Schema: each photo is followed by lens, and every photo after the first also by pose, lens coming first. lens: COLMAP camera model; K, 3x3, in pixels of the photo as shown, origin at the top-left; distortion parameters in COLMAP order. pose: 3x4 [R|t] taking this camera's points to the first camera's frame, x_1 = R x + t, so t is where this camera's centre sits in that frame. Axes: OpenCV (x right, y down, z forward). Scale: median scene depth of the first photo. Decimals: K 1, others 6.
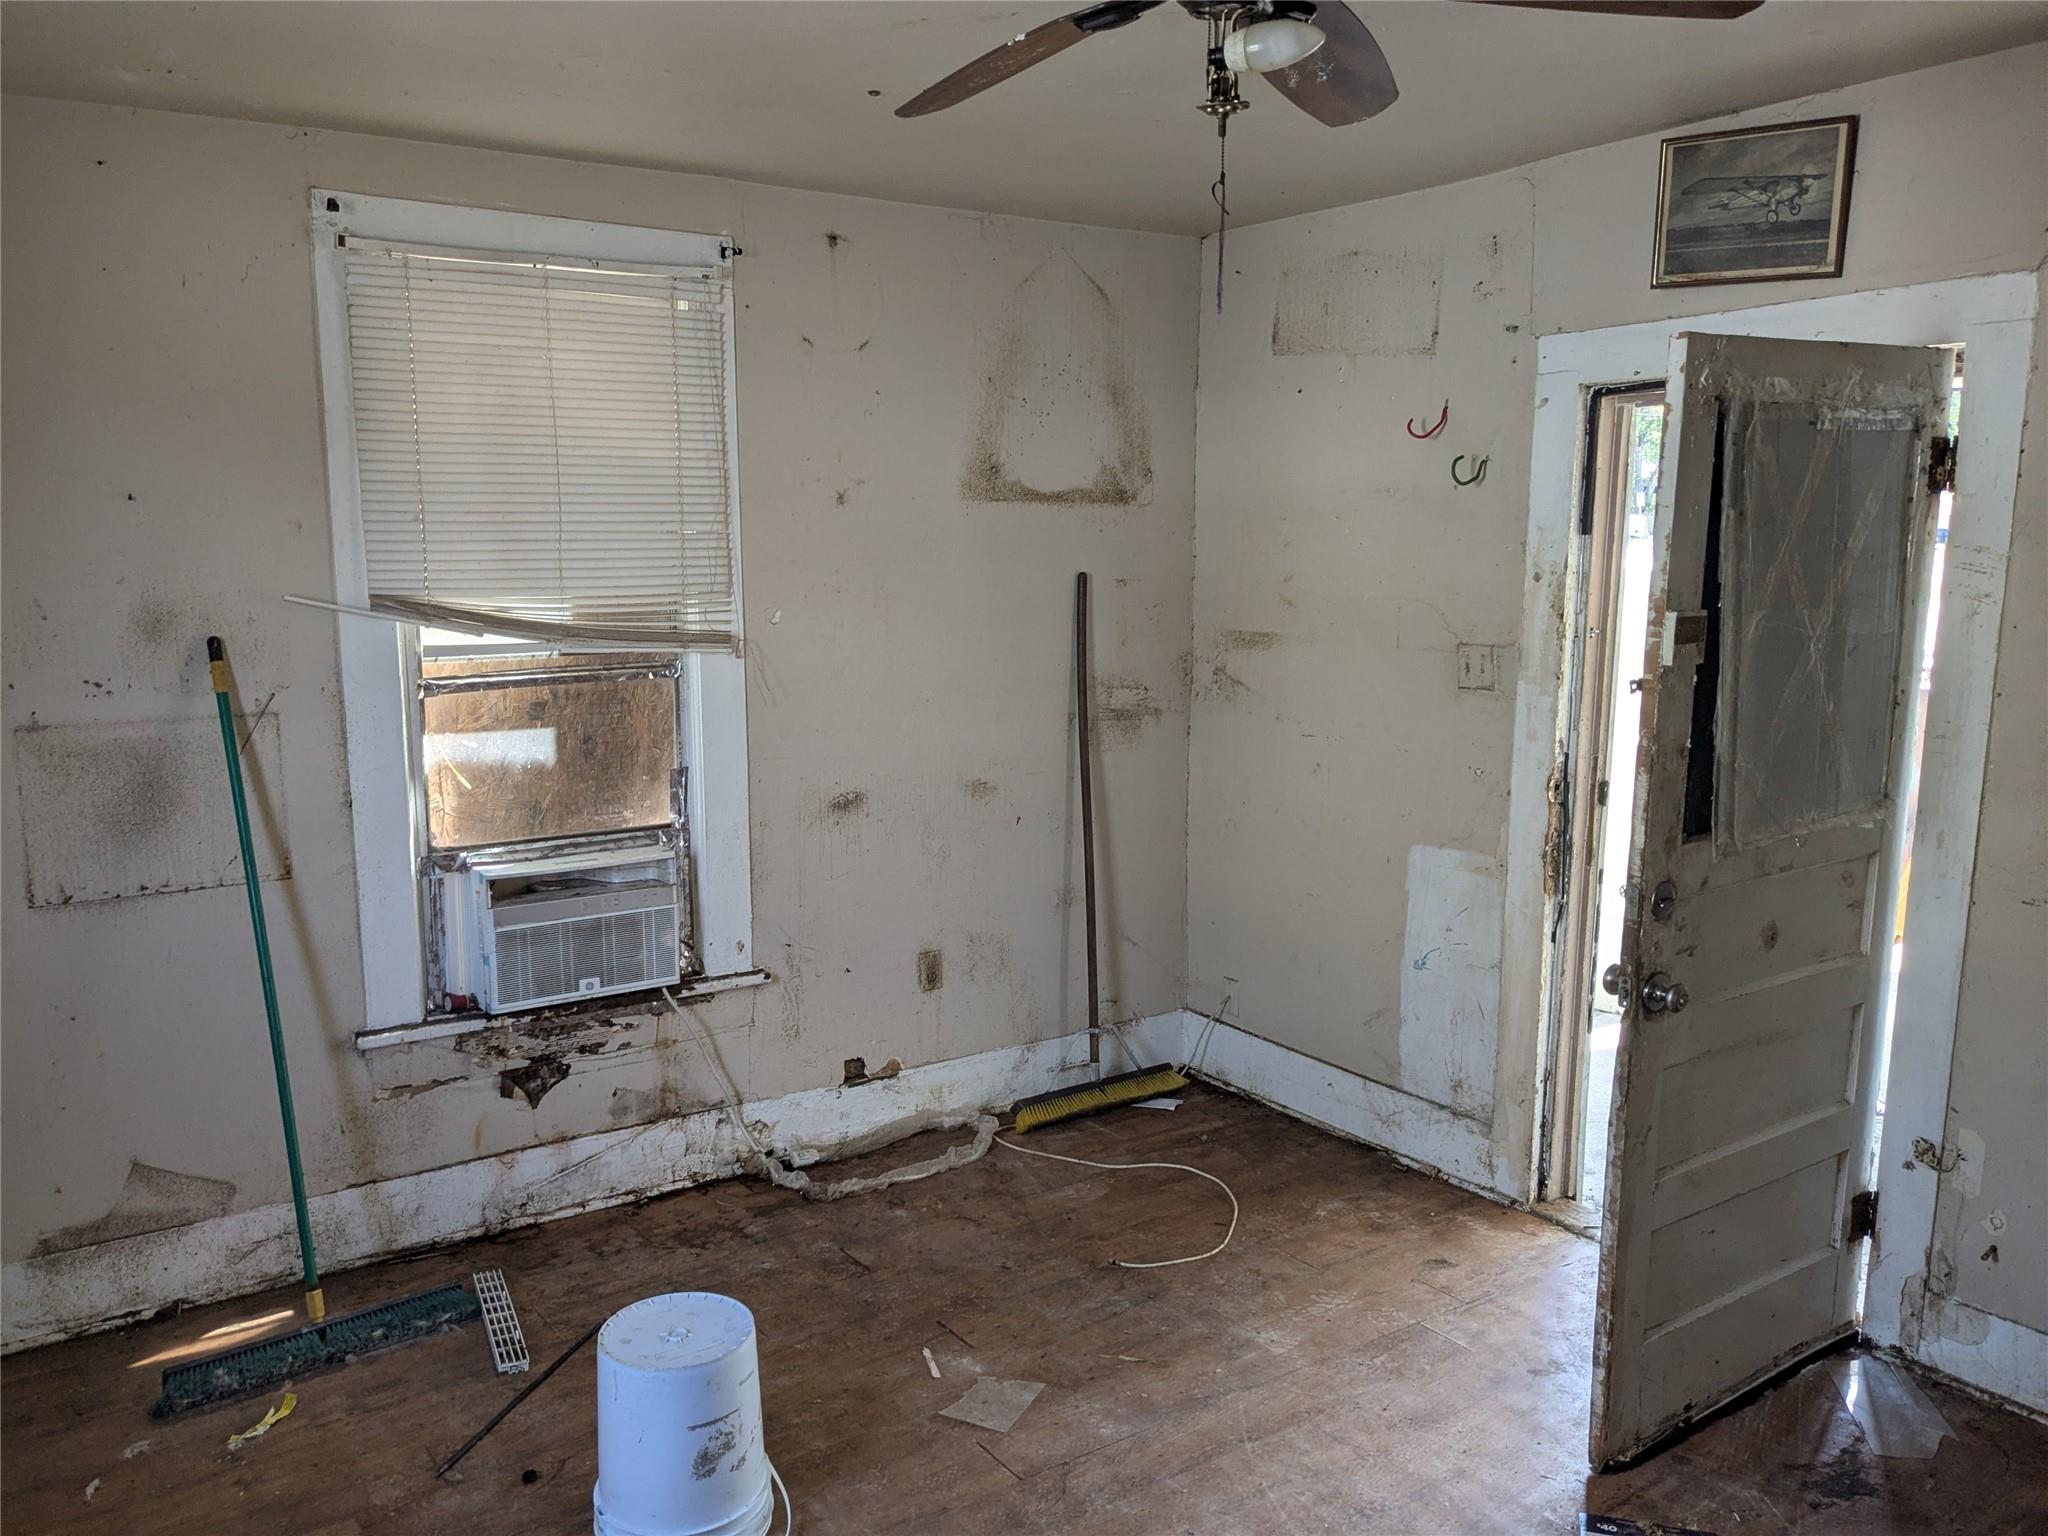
lens RADIAL K [[1642.3, 0, 921.3], [0, 1642.3, 787.1], [0, 0, 1]] dist [0.048038, -0.070335]
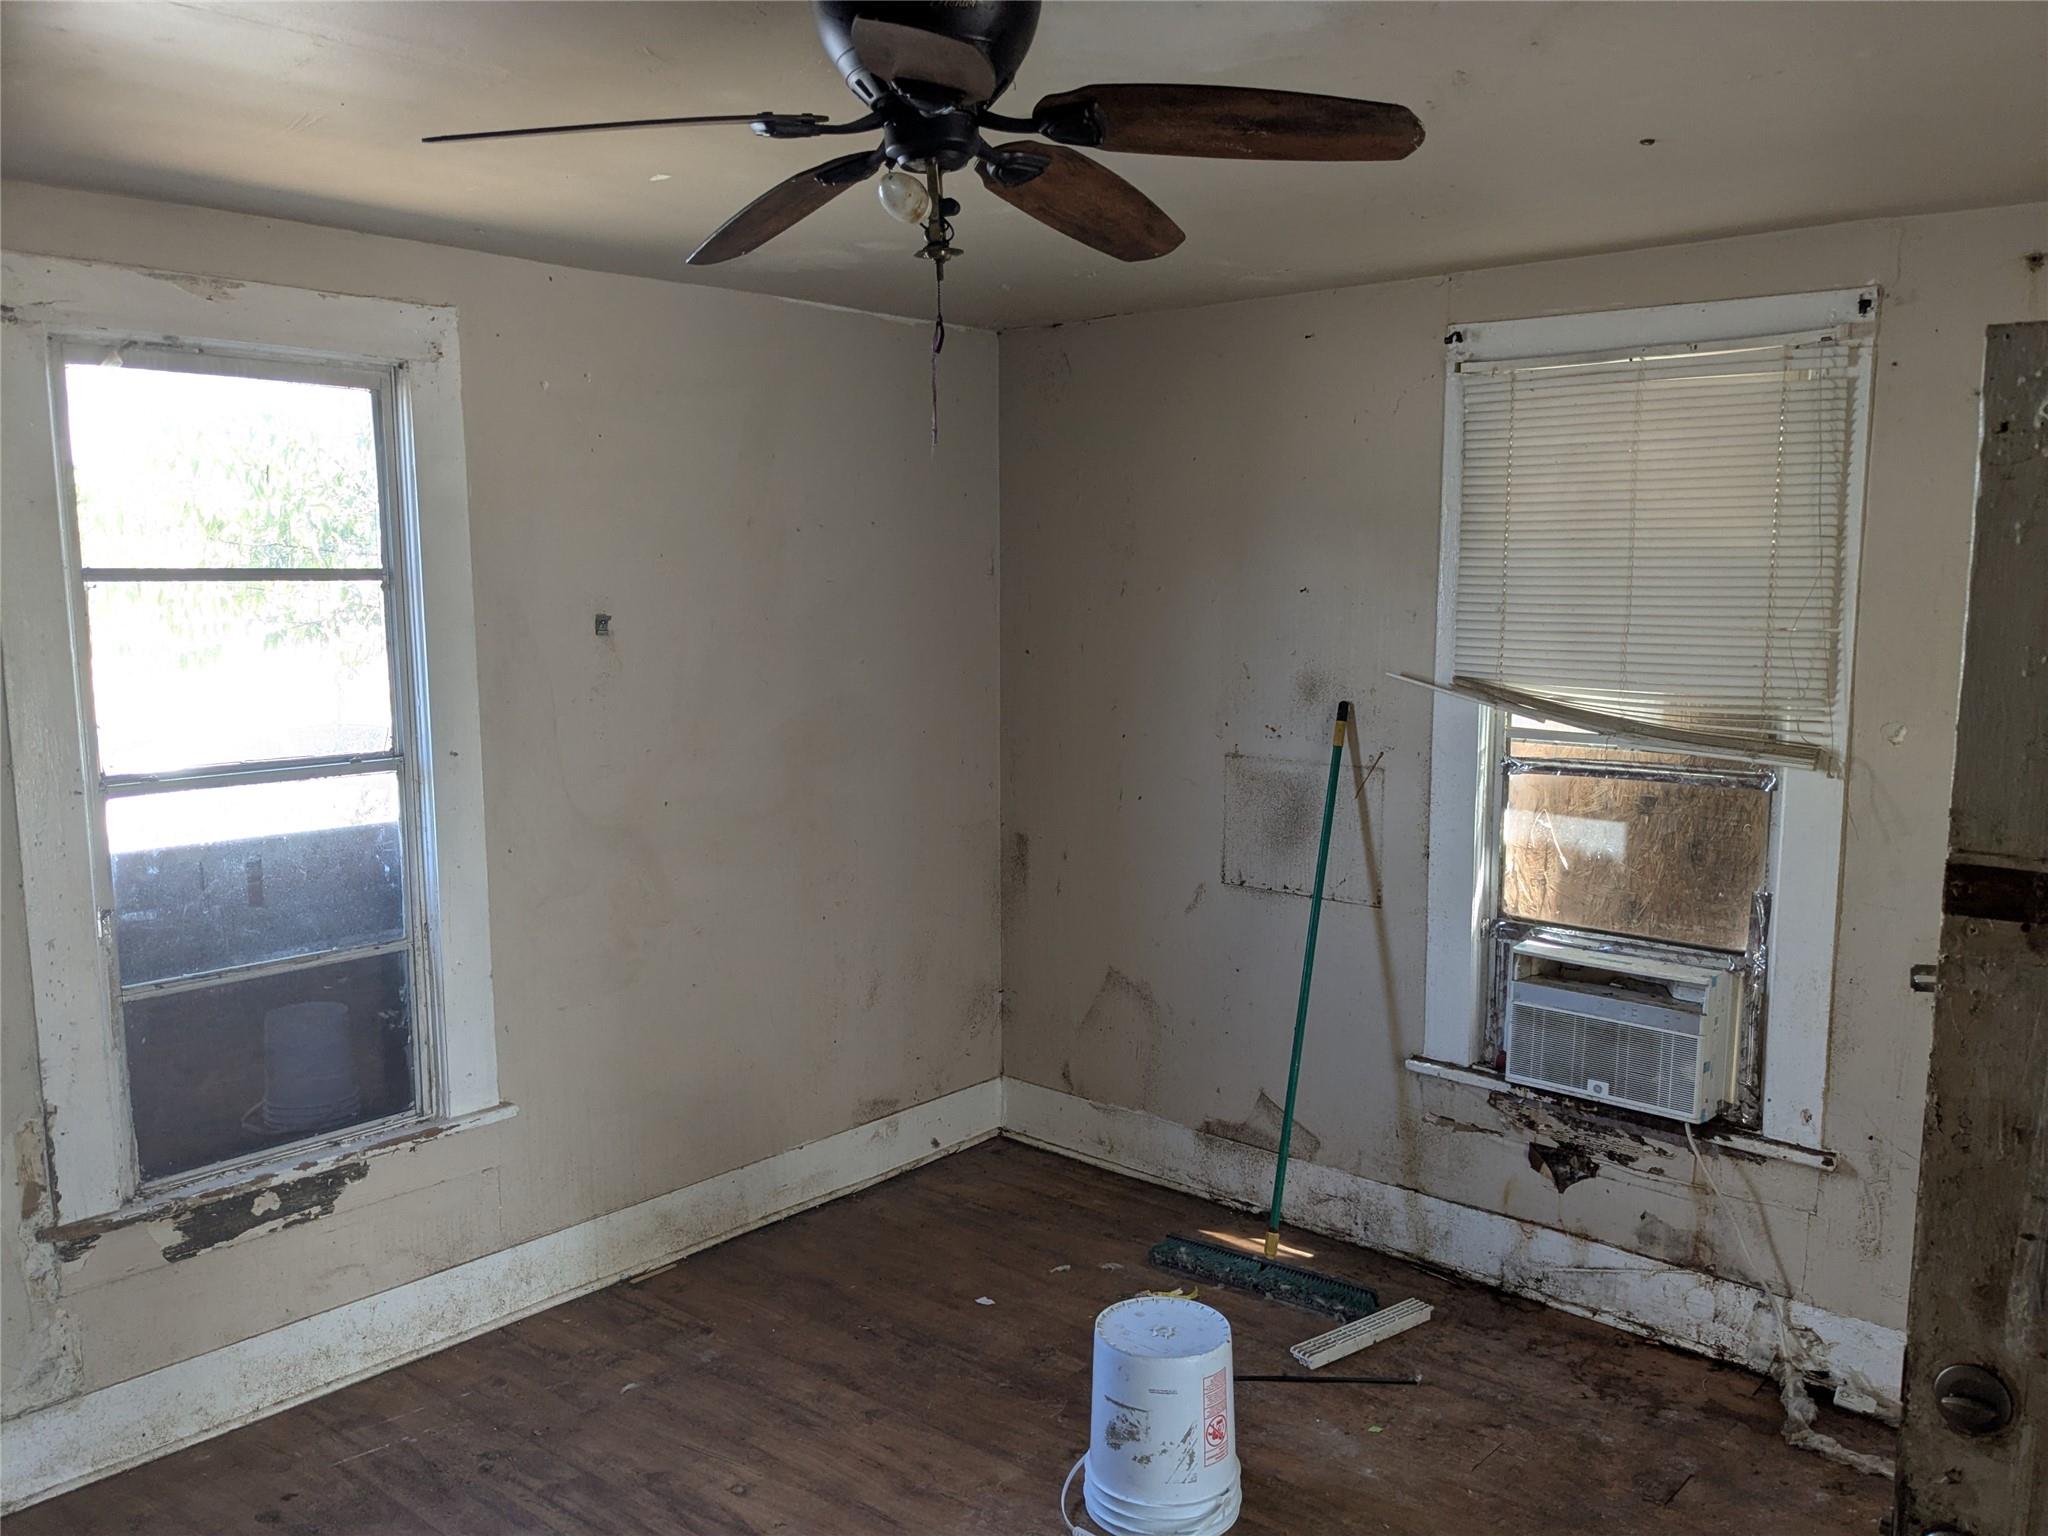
lens RADIAL K [[1642.3, 0, 1086.3], [0, 1642.3, 792.9], [0, 0, 1]] dist [0.048038, -0.070335]
pose [[0.275576, 0.131441, -0.952251, 0.617948], [-0.158874, 0.983212, 0.089738, -0.090228], [0.948060, 0.126558, 0.291832, 0.404018]]
